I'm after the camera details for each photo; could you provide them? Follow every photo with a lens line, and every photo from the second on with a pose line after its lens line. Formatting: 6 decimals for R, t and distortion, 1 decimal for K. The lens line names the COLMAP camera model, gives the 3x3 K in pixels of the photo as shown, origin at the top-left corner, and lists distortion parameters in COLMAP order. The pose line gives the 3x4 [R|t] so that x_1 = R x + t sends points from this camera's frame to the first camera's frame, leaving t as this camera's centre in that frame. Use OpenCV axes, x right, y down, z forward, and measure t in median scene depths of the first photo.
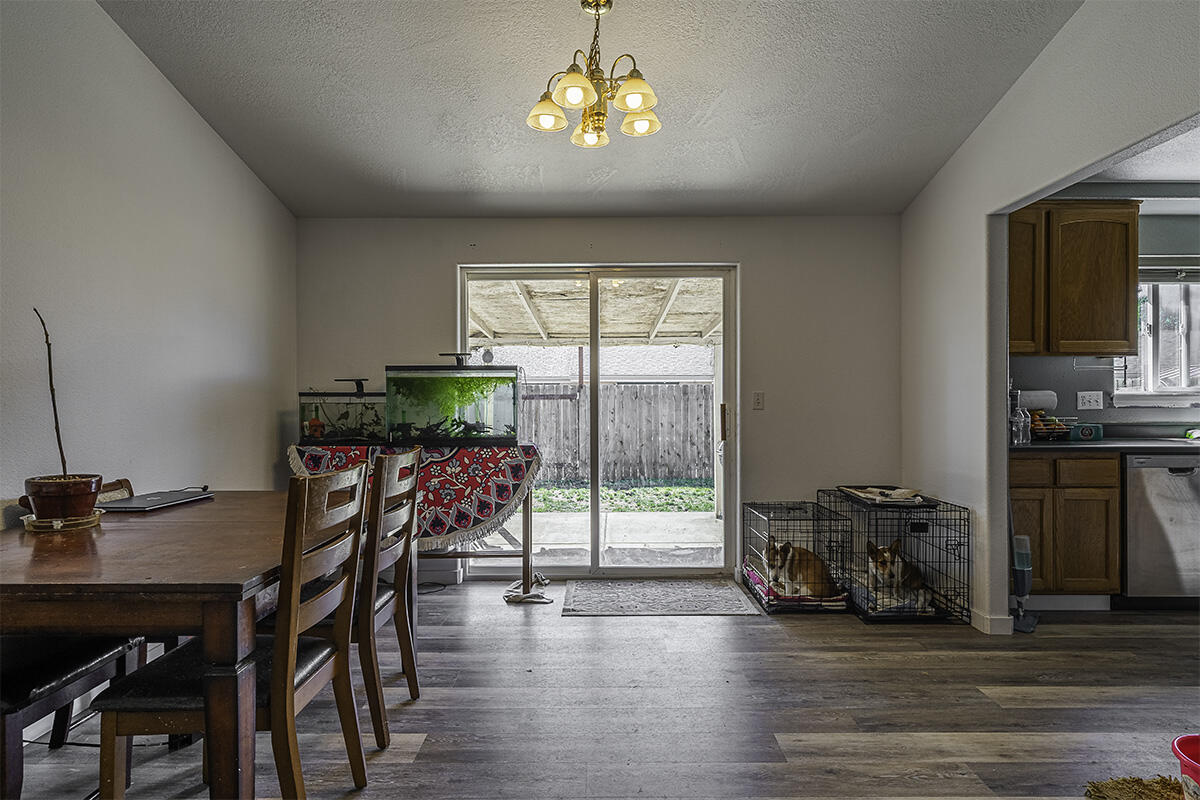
lens RADIAL K [[631.3, 0, 606.6], [0, 631.3, 403.8], [0, 0, 1]] dist [-0.002211, 0.000792]
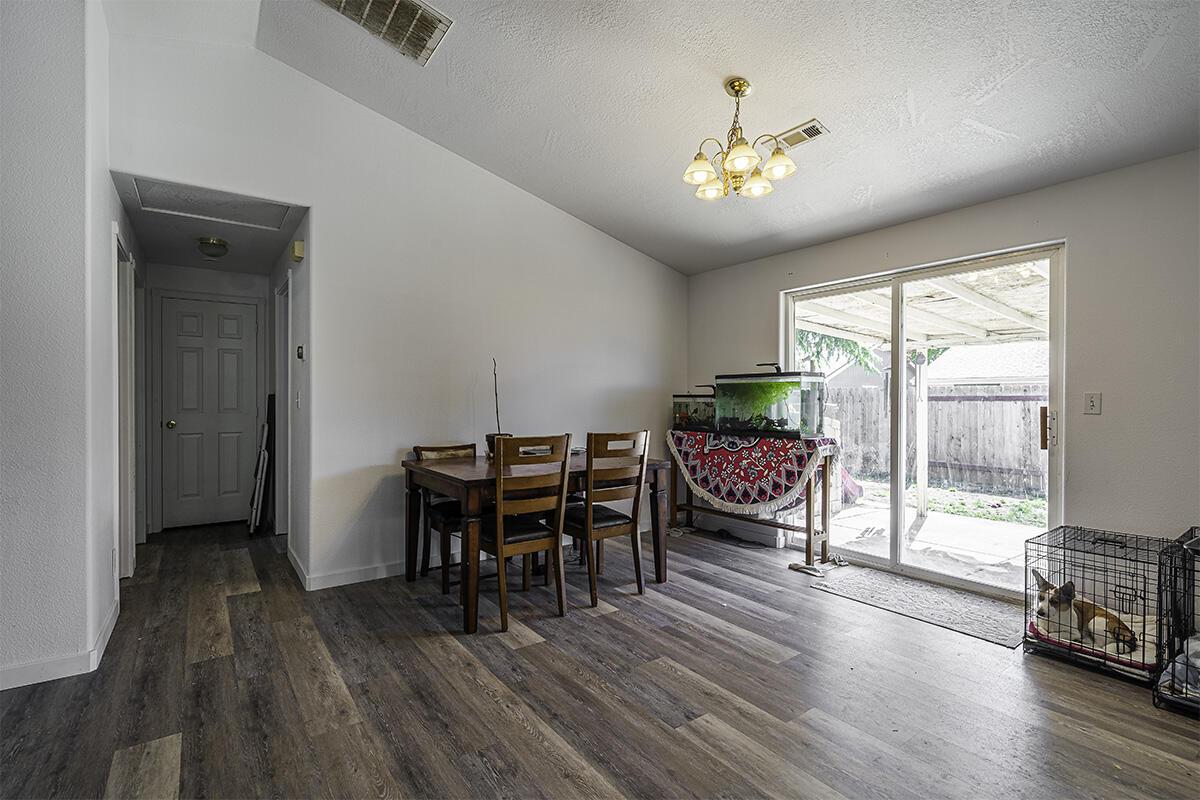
lens RADIAL K [[556.8, 0, 605.4], [0, 556.8, 402.6], [0, 0, 1]] dist [-0.004227, 0.002198]
pose [[0.591195, 0.008808, -0.806481, 0.485712], [-0.010409, 0.999940, 0.003290, -0.002042], [0.806462, 0.006450, 0.591251, 0.081530]]
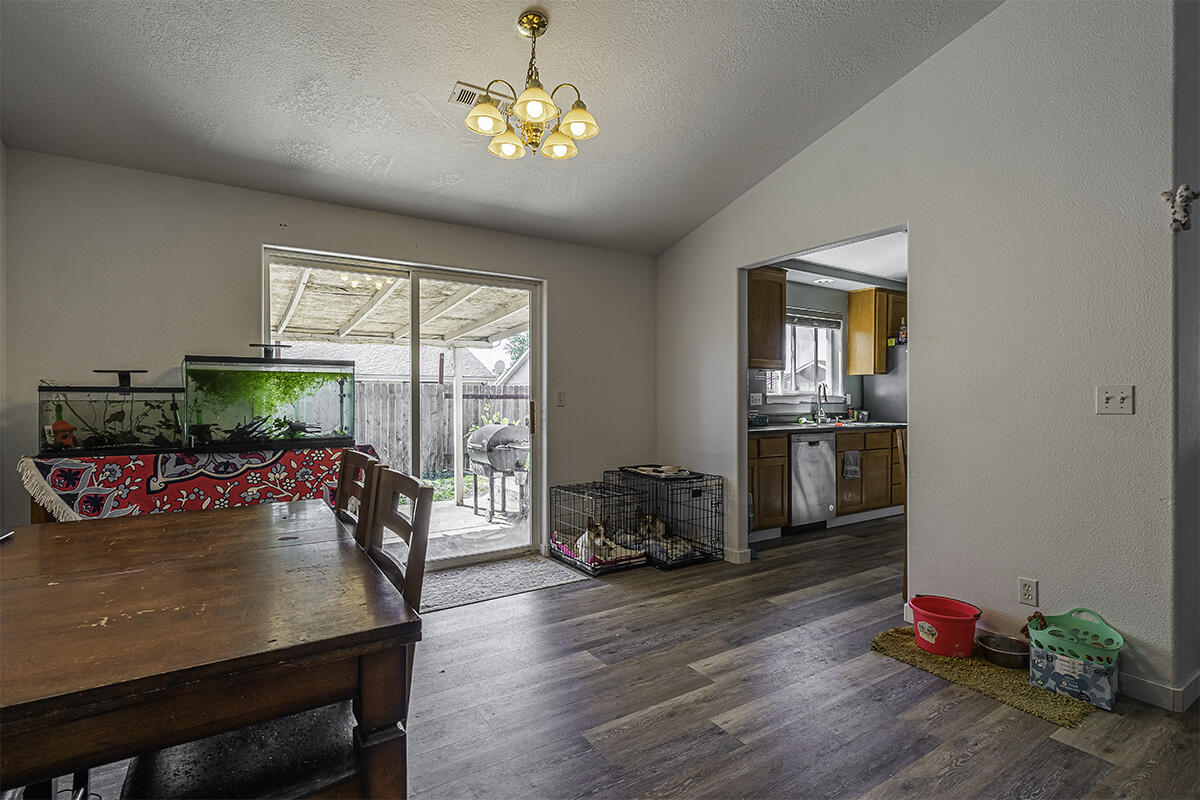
lens RADIAL K [[556.8, 0, 598.0], [0, 556.8, 401.0], [0, 0, 1]] dist [-0.004227, 0.002198]
pose [[0.841691, 0.000807, 0.539958, -0.284117], [-0.000180, 0.999999, -0.001215, 0.000045], [-0.539959, 0.000926, 0.841691, 0.098647]]
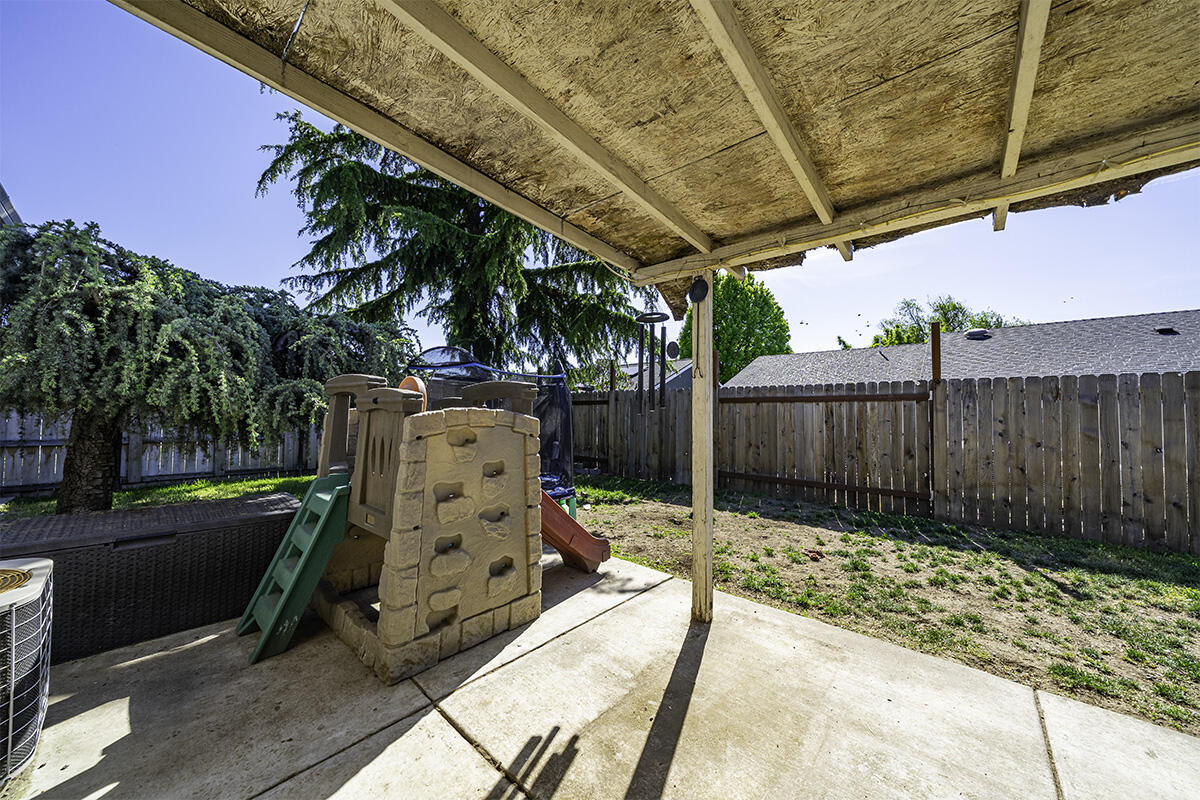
lens RADIAL K [[414.7, 0, 602.3], [0, 414.7, 405.7], [0, 0, 1]] dist [-0.002025, 0.000051]
pose [[0.755443, 0.001388, -0.655213, -0.066881], [-0.020167, 0.999573, -0.021134, 0.048502], [0.654904, 0.029179, 0.755149, 1.410121]]
